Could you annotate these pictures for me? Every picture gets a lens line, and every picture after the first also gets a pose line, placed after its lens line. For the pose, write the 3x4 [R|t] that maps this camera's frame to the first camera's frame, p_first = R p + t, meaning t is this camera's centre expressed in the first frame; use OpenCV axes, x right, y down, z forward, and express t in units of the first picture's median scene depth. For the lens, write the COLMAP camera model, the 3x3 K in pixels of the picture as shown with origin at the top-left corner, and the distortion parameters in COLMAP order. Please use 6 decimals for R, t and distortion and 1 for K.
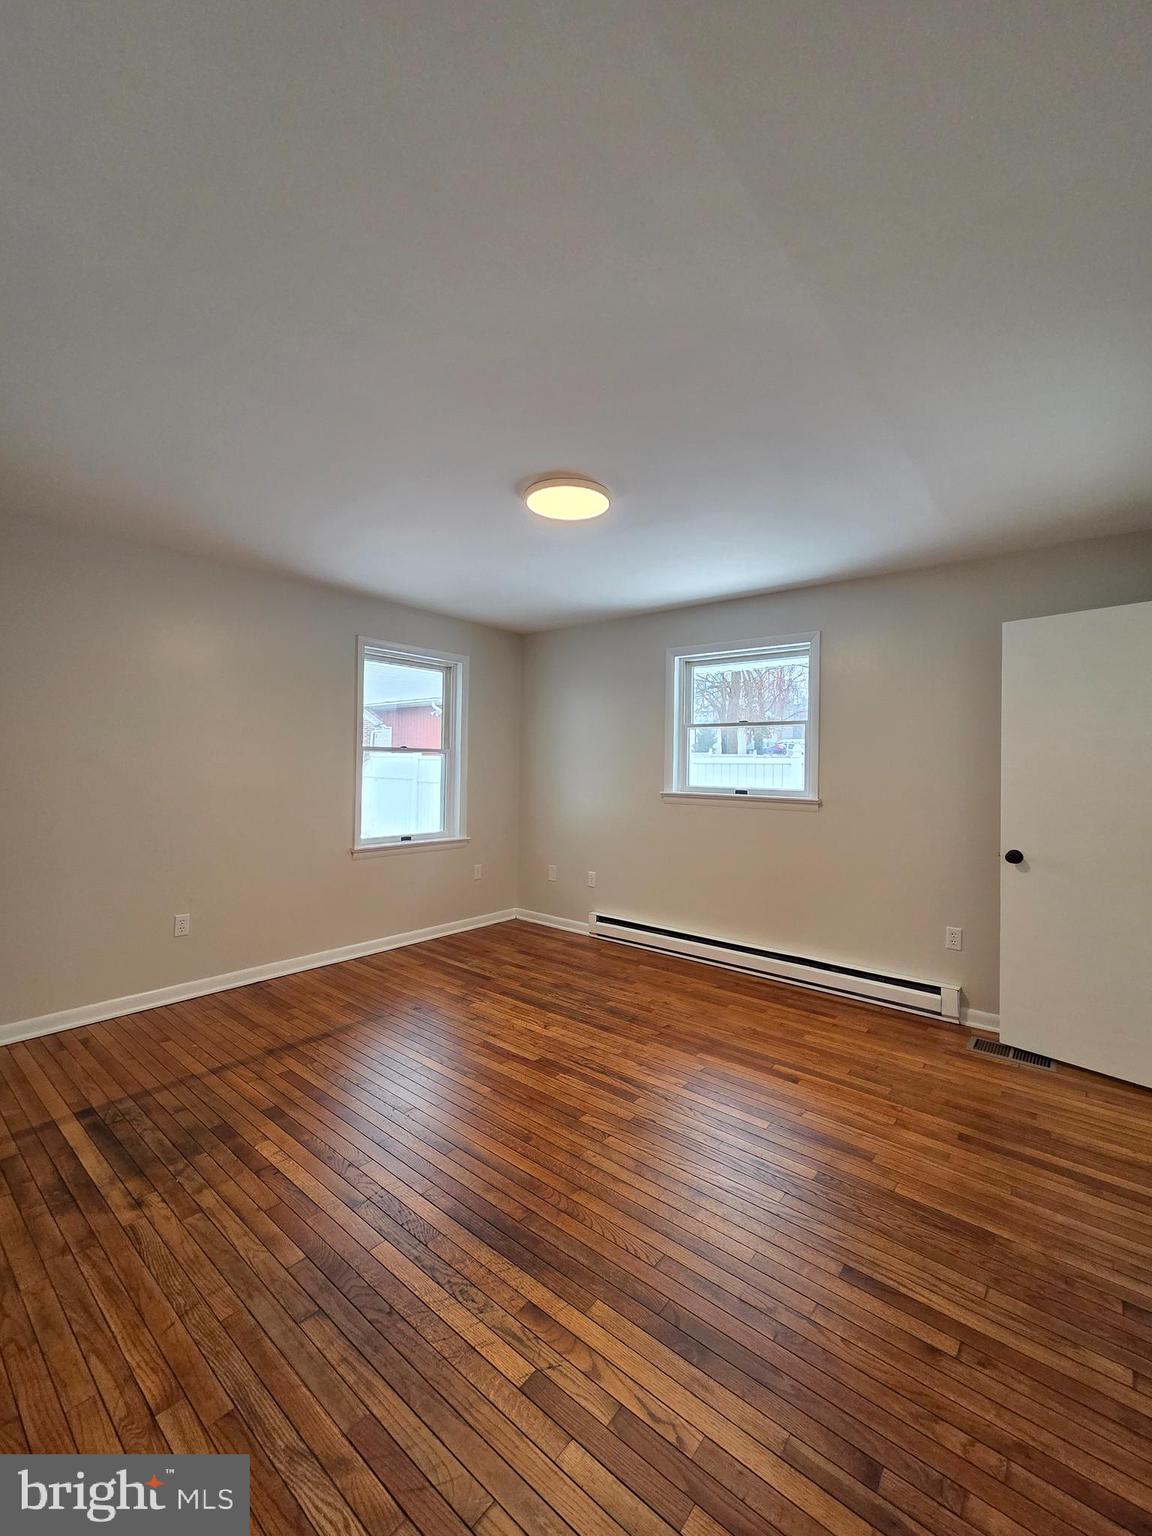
lens RADIAL K [[626.4, 0, 573.1], [0, 626.4, 771.8], [0, 0, 1]] dist [0.000623, -0.000649]
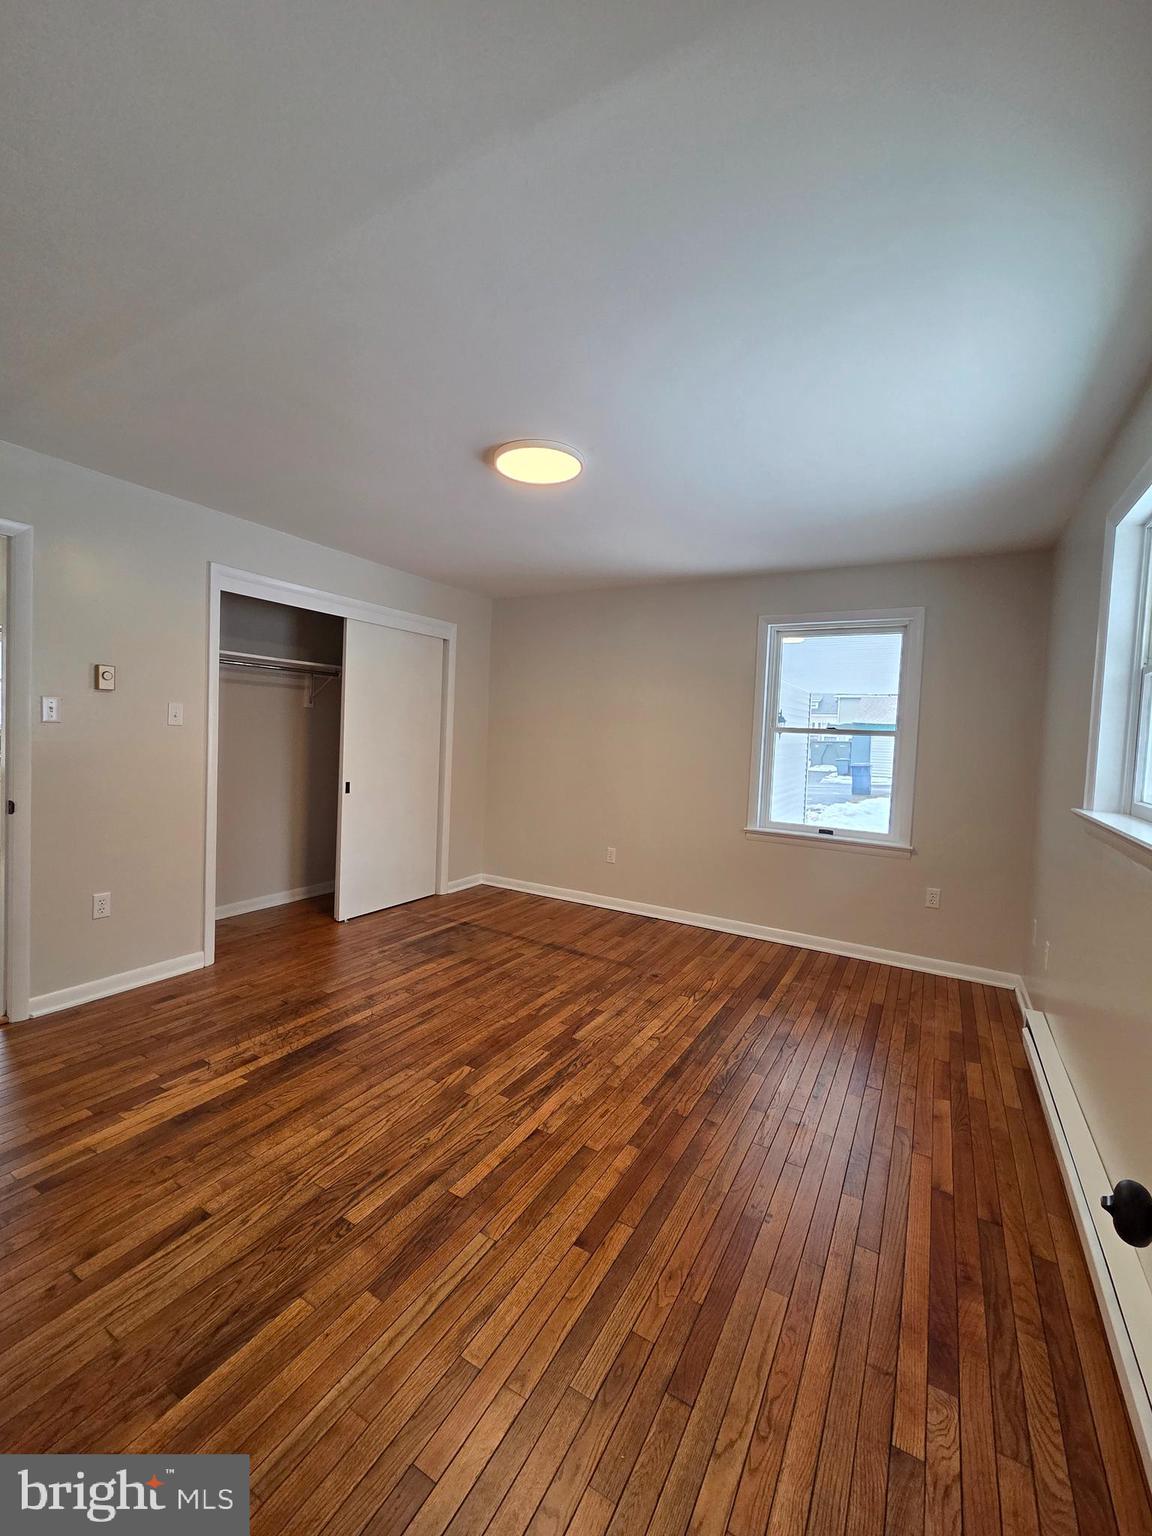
lens RADIAL K [[626.4, 0, 574.7], [0, 626.4, 766.0], [0, 0, 1]] dist [0.000623, -0.000649]
pose [[0.171539, 0.044804, -0.984158, 0.871199], [-0.050746, 0.998041, 0.036591, -0.000605], [0.983869, 0.043665, 0.173477, 0.798522]]
